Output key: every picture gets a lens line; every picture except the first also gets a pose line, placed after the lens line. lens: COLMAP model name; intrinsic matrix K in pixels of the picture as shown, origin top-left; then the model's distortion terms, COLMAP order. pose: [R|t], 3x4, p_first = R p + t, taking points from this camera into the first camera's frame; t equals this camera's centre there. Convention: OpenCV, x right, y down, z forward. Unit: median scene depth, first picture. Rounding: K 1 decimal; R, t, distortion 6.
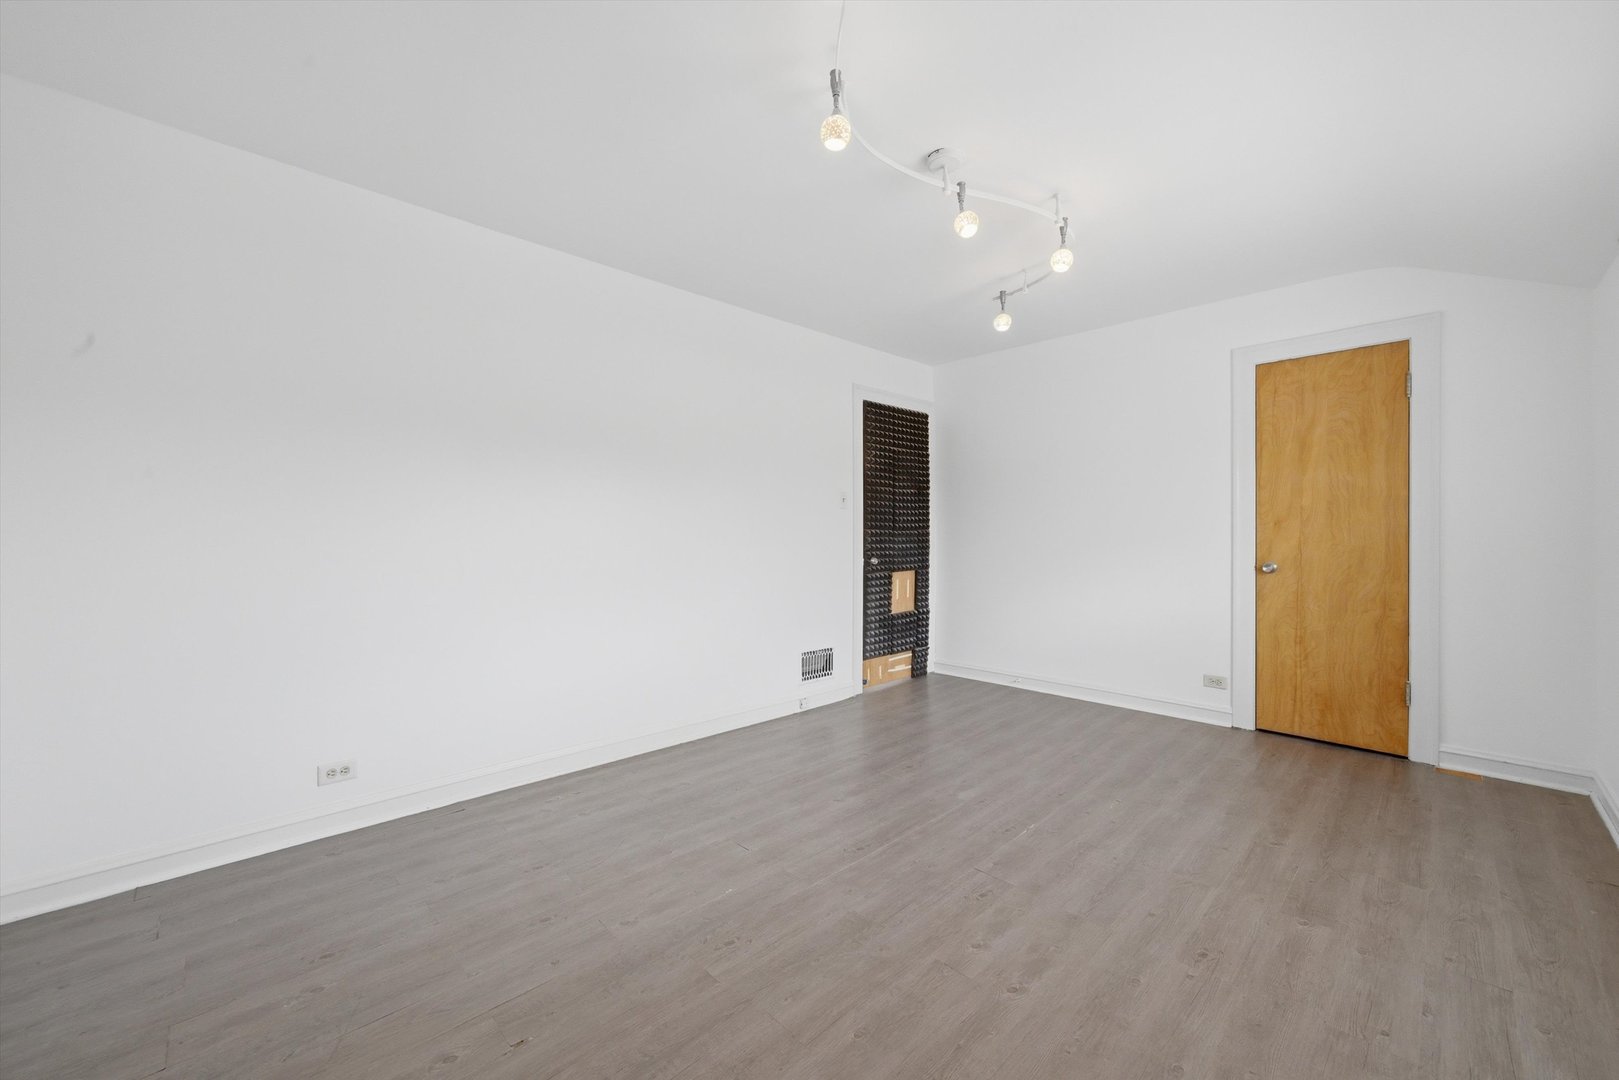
lens RADIAL K [[634.5, 0, 810.7], [0, 634.5, 536.0], [0, 0, 1]] dist [-0.000361, 0.005066]
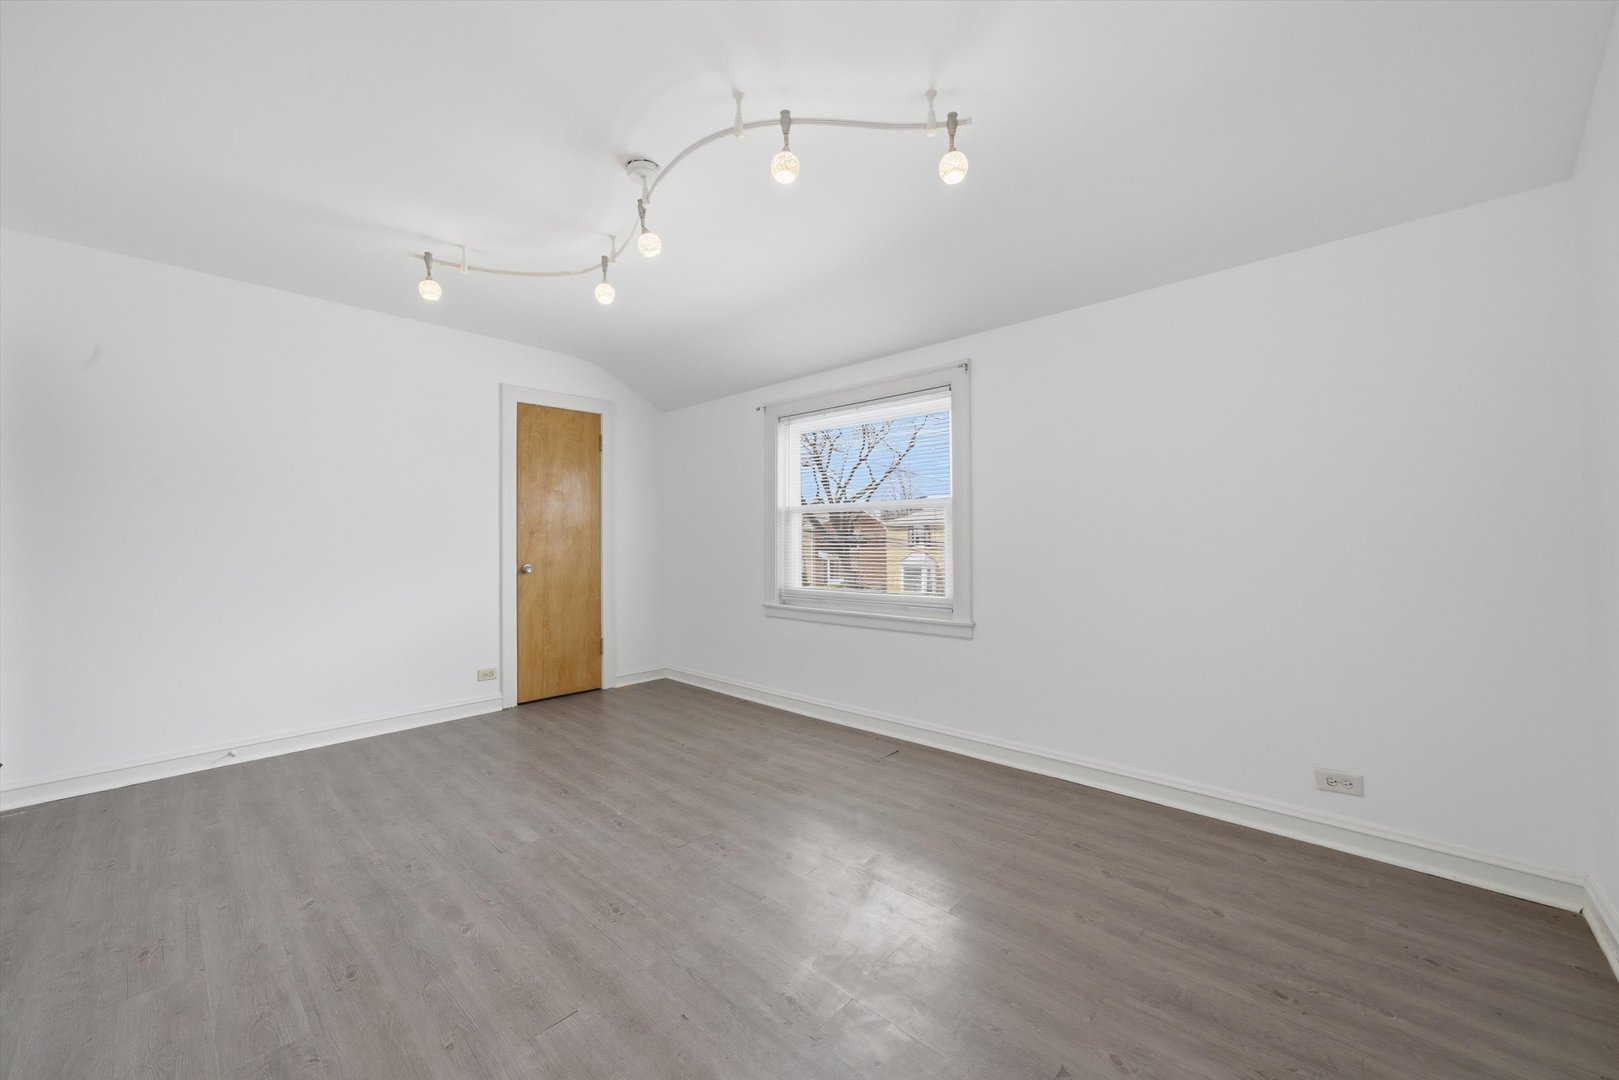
lens RADIAL K [[615.8, 0, 812.6], [0, 615.8, 526.6], [0, 0, 1]] dist [-0.003462, 0.003415]
pose [[-0.051730, 0.024681, 0.998356, -0.615217], [0.016555, 0.999578, -0.023853, 0.006551], [-0.998524, 0.015294, -0.052117, 0.622945]]
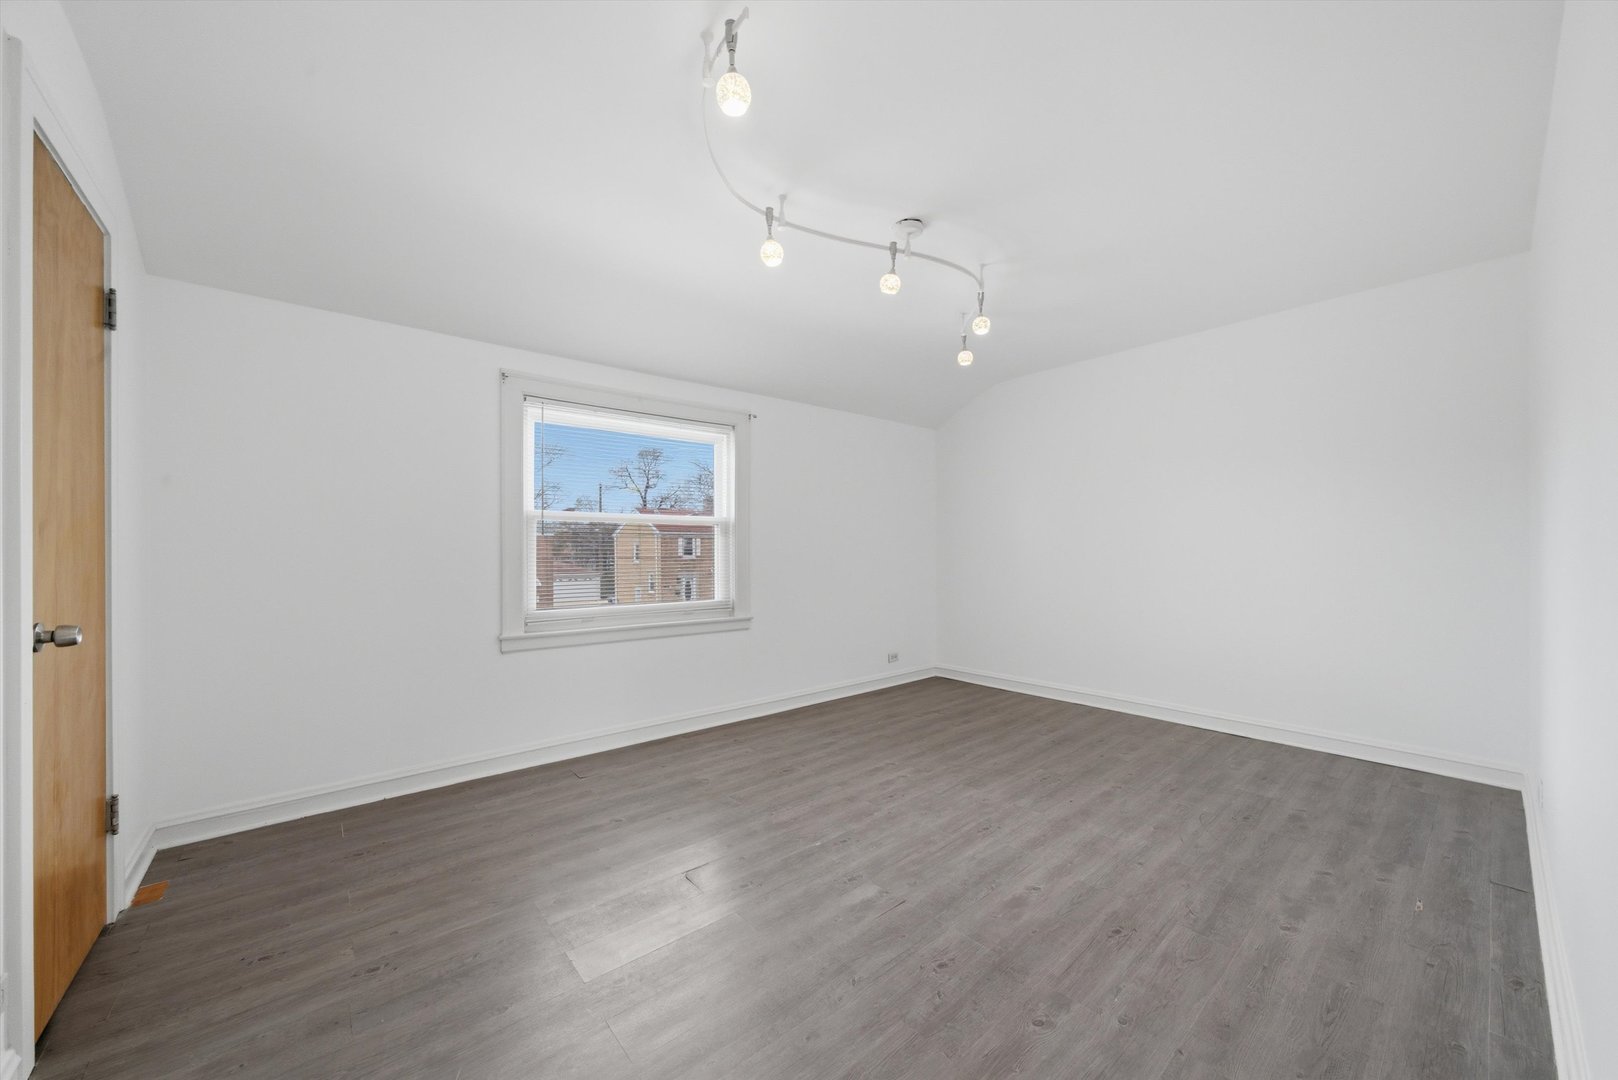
lens RADIAL K [[567.7, 0, 812.6], [0, 567.7, 552.0], [0, 0, 1]] dist [-0.015267, 0.007564]
pose [[-0.997528, 0.002728, 0.070215, 0.251678], [0.003302, 0.999962, 0.008051, -0.005904], [-0.070190, 0.008263, -0.997499, 1.624671]]
